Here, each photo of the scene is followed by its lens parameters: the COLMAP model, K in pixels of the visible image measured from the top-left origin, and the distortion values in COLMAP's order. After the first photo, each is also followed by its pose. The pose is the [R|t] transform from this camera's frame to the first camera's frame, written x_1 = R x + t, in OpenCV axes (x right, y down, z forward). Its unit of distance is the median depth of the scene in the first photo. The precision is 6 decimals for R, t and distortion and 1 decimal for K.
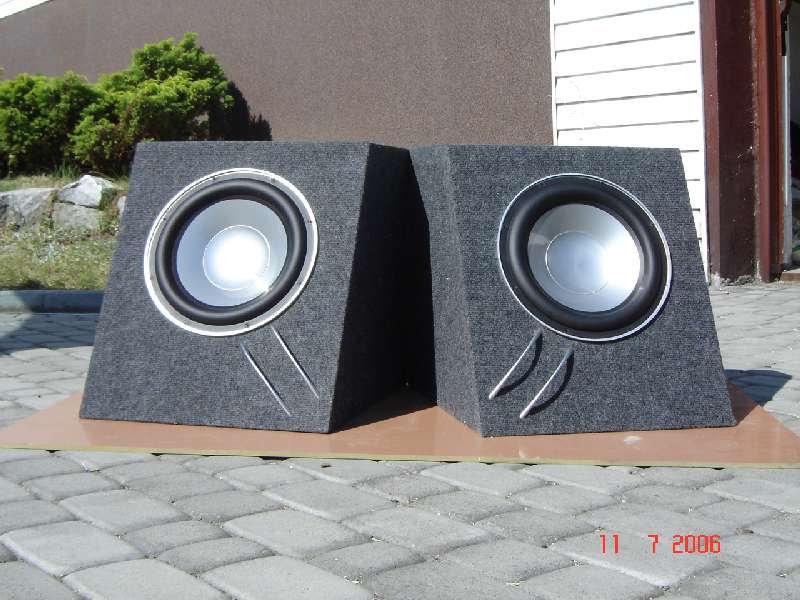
lens RADIAL K [[1189.3, 0, 391.9], [0, 1189.3, 299.0], [0, 0, 1]] dist [-0.096607, 0.000000]
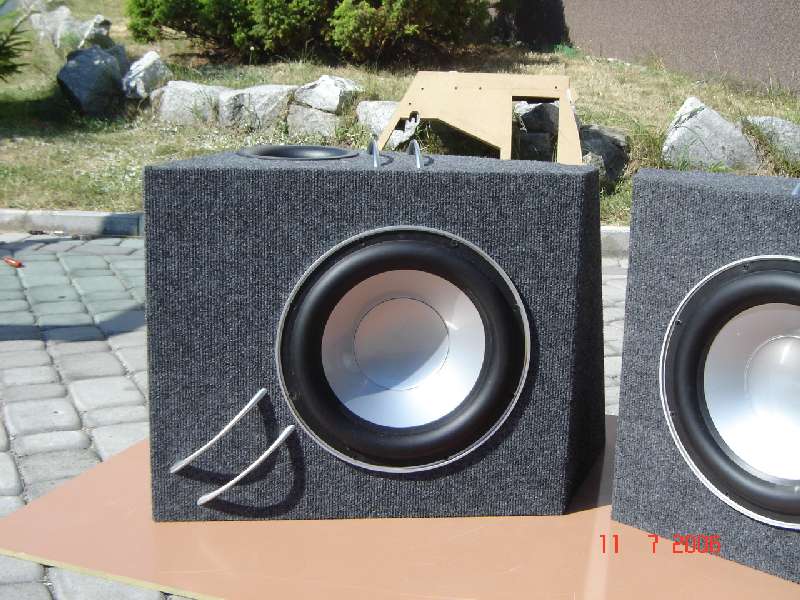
lens RADIAL K [[1189.3, 0, 407.1], [0, 1189.3, 294.9], [0, 0, 1]] dist [-0.096607, 0.000000]
pose [[0.959976, 0.080687, -0.268207, 0.052568], [-0.044681, 0.989460, 0.137743, -0.063898], [0.276495, -0.120247, 0.953463, 0.136614]]
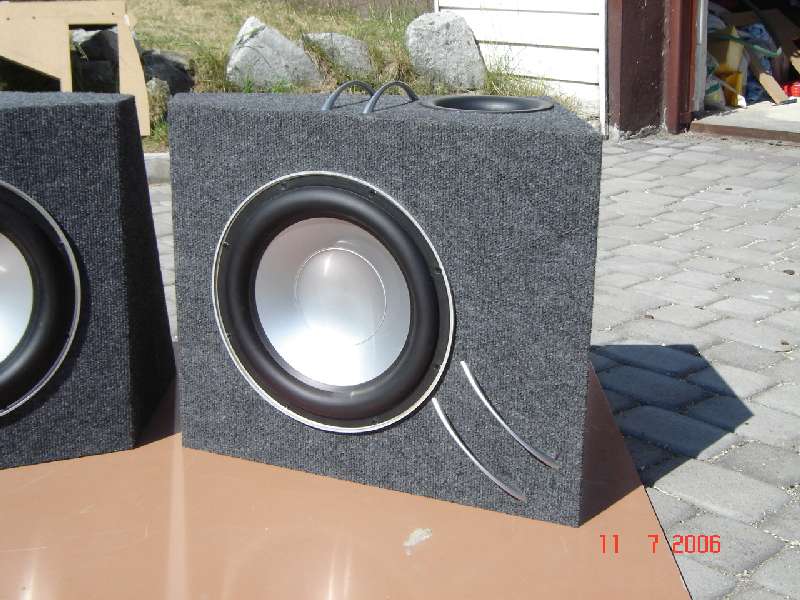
lens RADIAL K [[1189.3, 0, 395.7], [0, 1189.3, 303.1], [0, 0, 1]] dist [-0.096607, 0.000000]
pose [[0.998277, -0.009615, 0.057886, 0.063290], [-0.002105, 0.979982, 0.199073, -0.064504], [-0.058641, -0.198852, 0.978274, 0.139008]]
